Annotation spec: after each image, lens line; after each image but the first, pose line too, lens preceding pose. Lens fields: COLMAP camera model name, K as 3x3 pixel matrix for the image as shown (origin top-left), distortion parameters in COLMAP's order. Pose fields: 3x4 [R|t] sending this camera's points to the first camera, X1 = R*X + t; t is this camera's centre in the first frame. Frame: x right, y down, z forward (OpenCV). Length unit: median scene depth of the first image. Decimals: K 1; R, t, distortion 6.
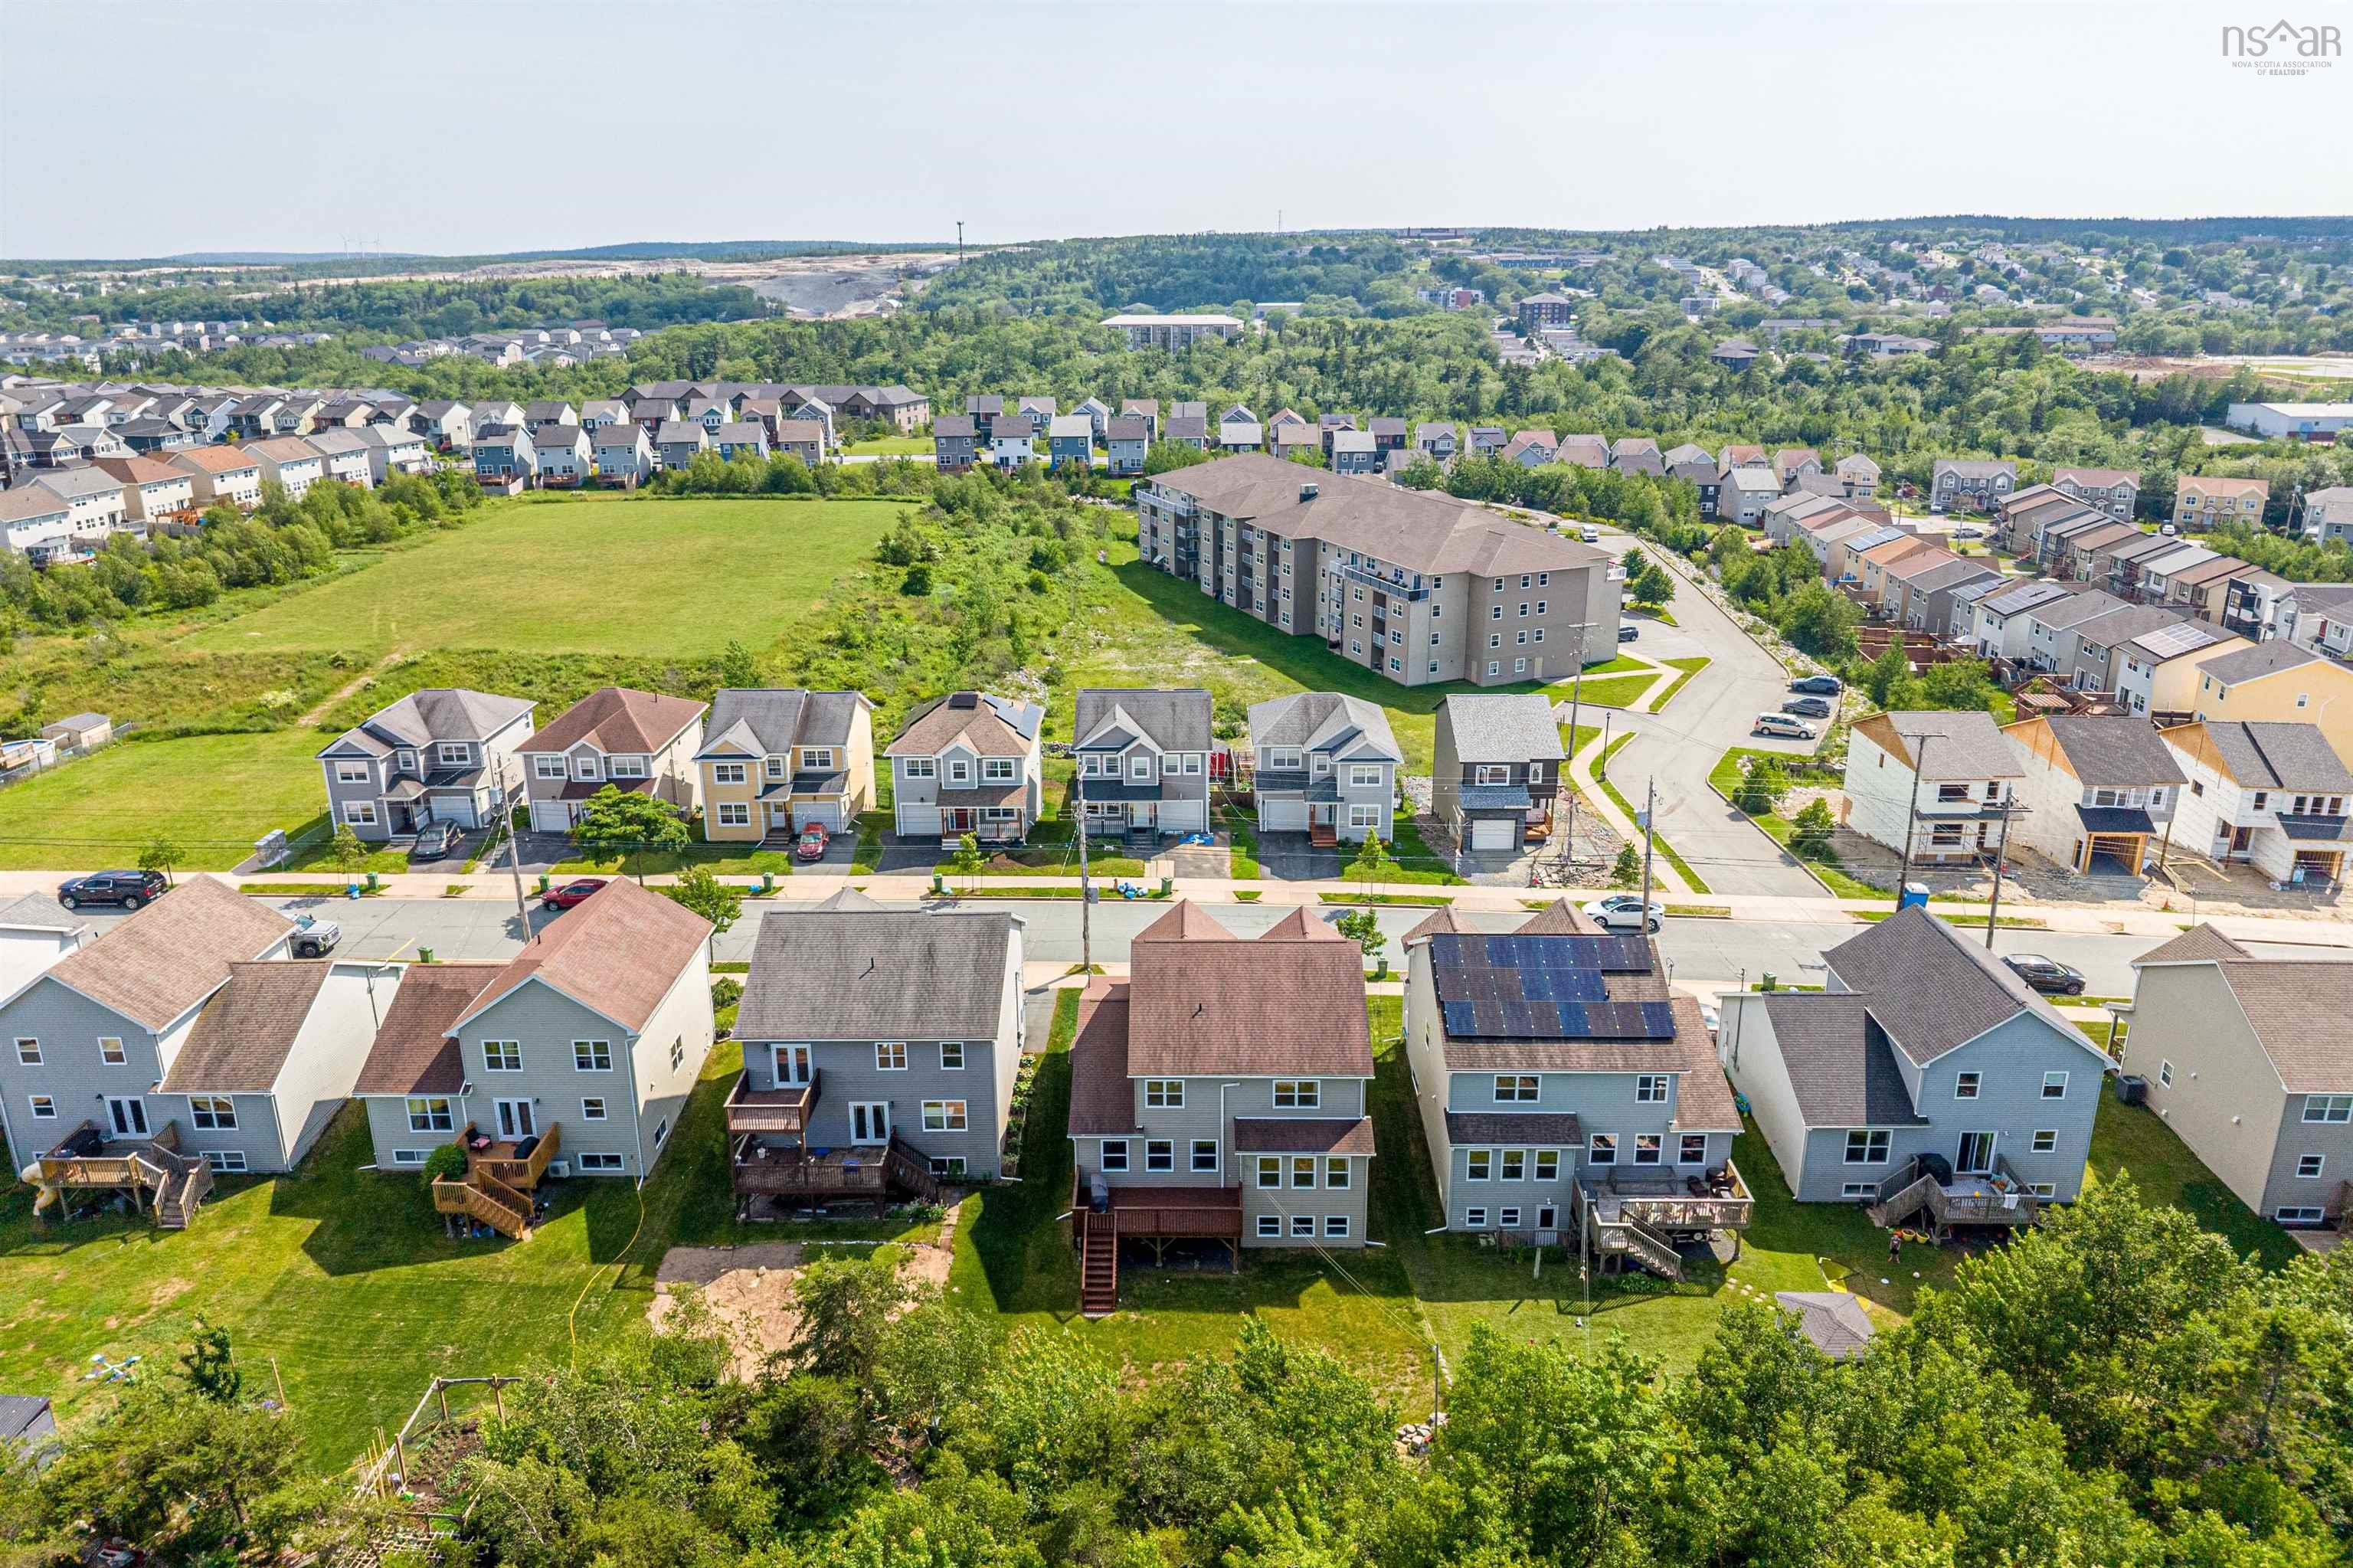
lens RADIAL K [[1578.6, 0, 1169.0], [0, 1578.6, 779.3], [0, 0, 1]] dist [0.009527, -0.006318]
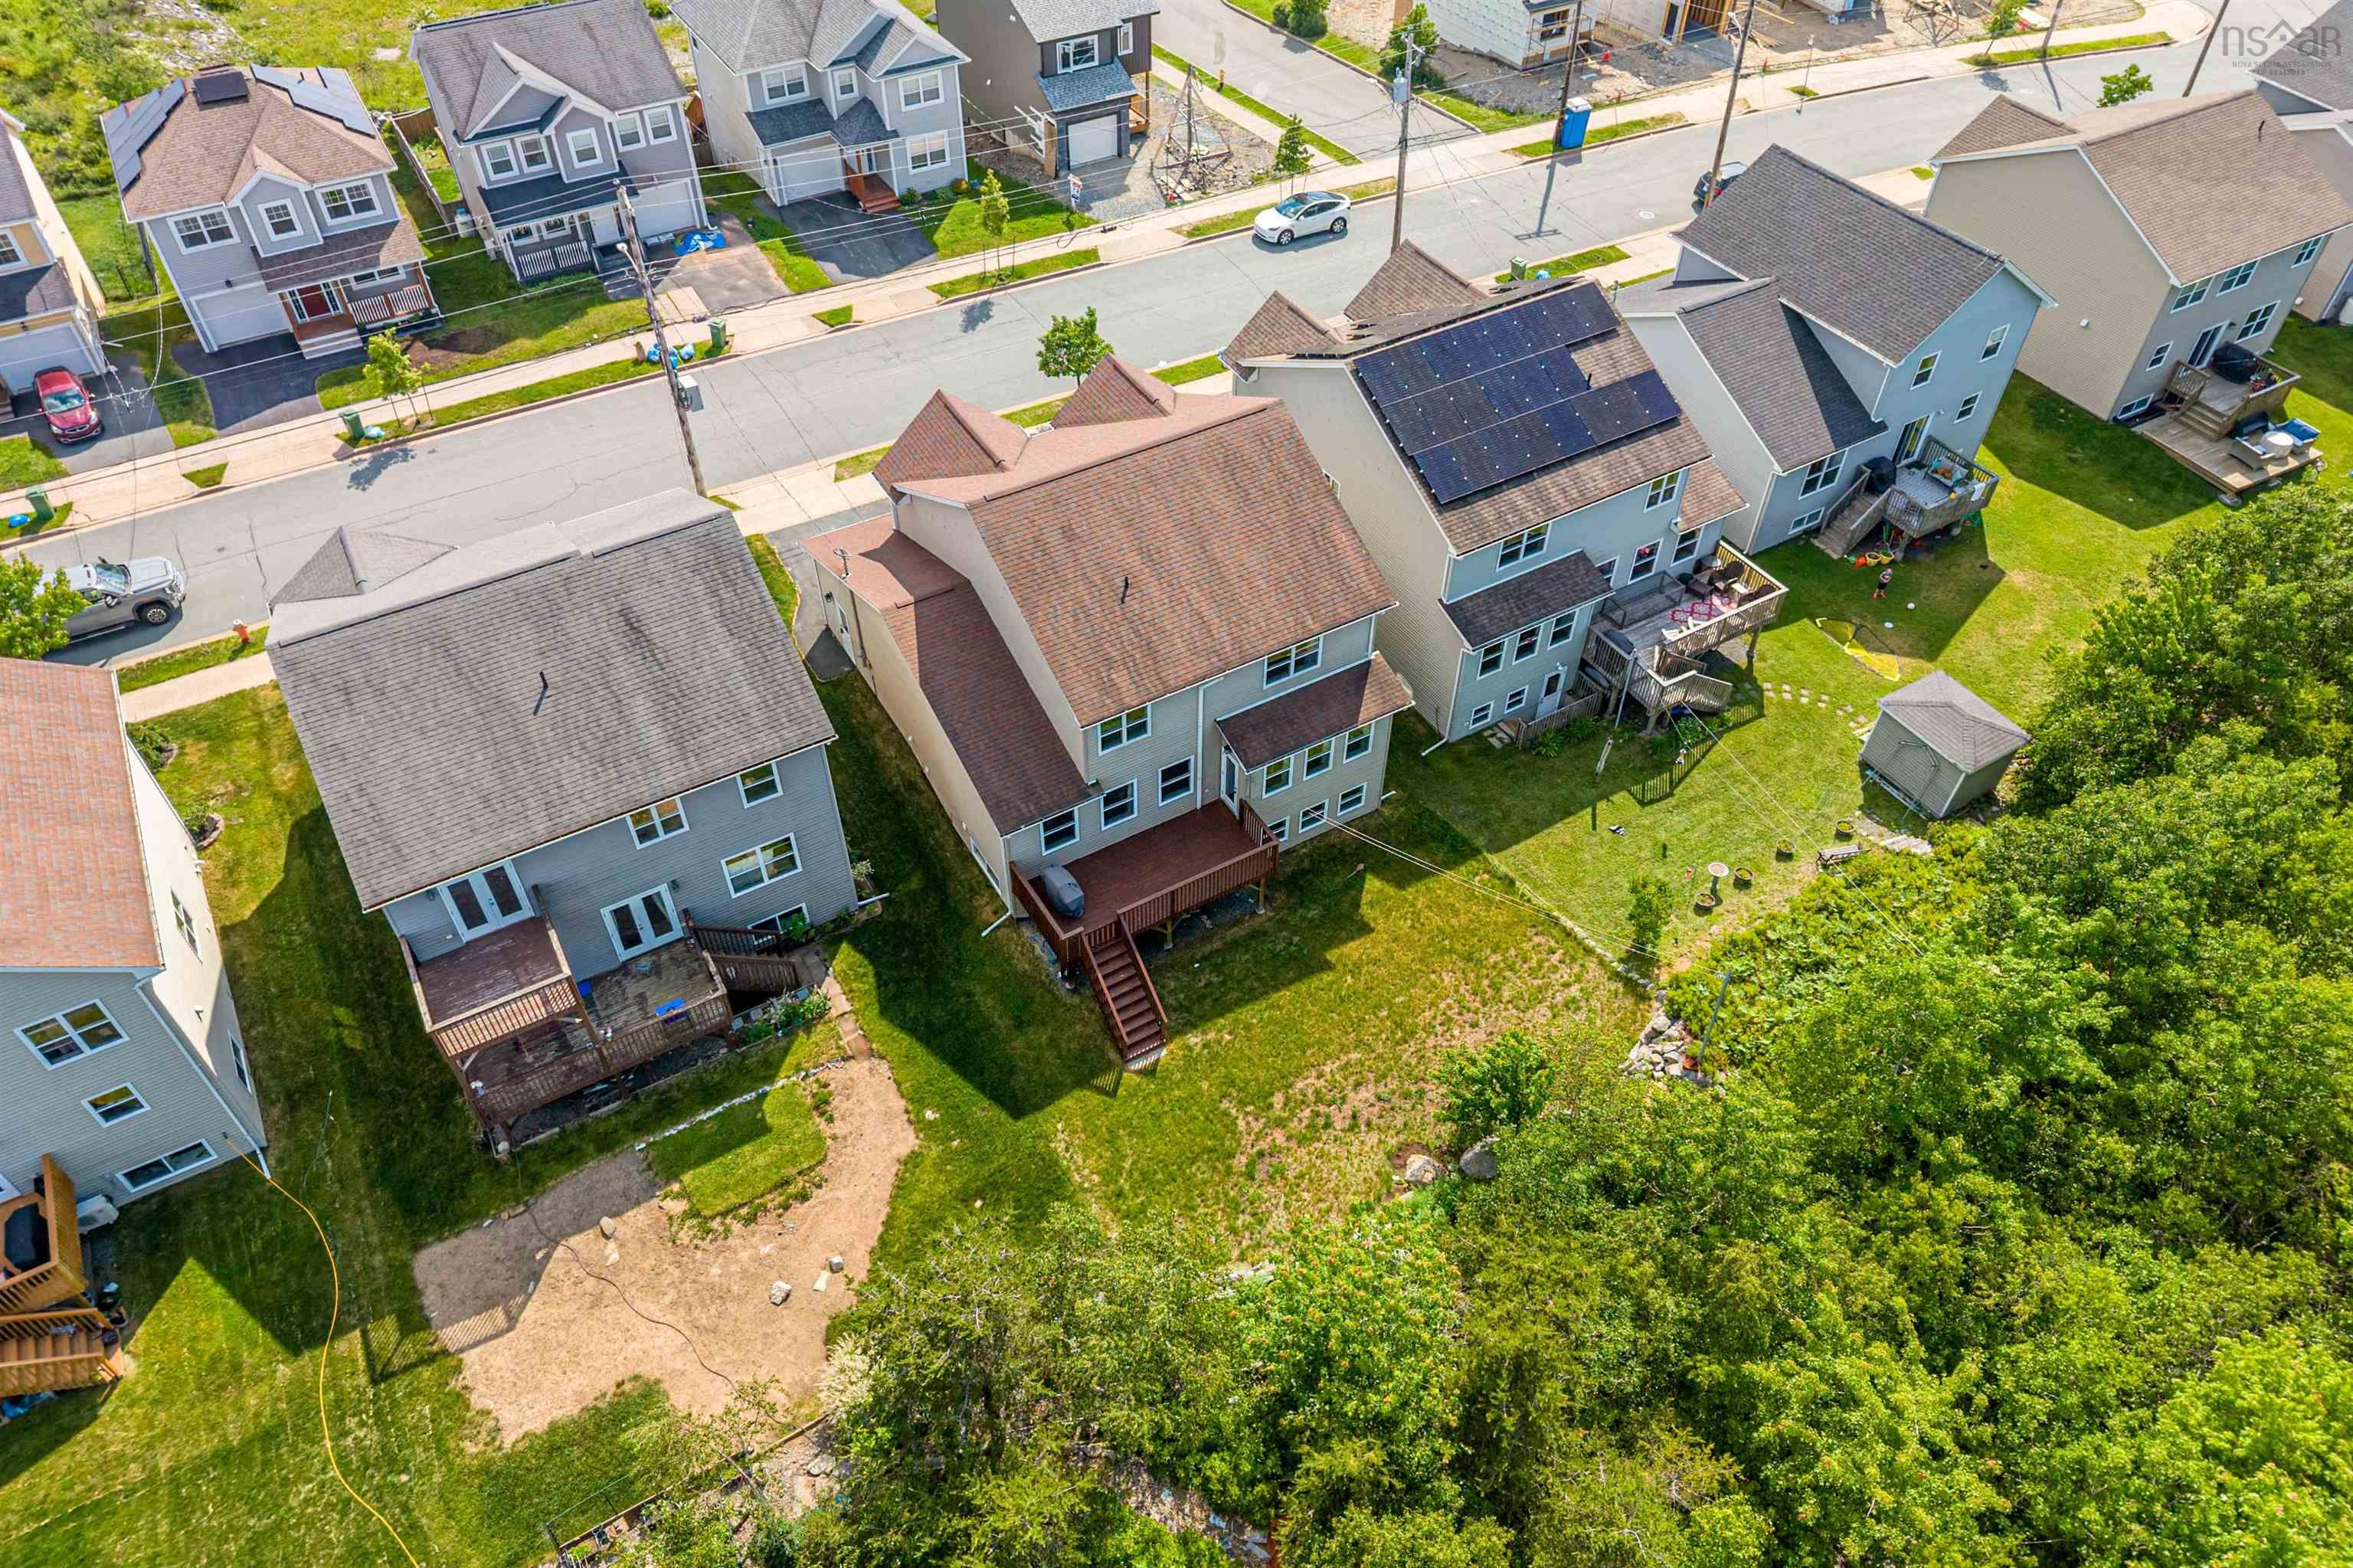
lens RADIAL K [[1578.6, 0, 1188.1], [0, 1578.6, 772.2], [0, 0, 1]] dist [0.009527, -0.006318]
pose [[0.851866, -0.364608, 0.376012, -0.147214], [0.159990, 0.864741, 0.476052, -0.056313], [-0.498726, -0.345374, 0.794977, 0.297907]]
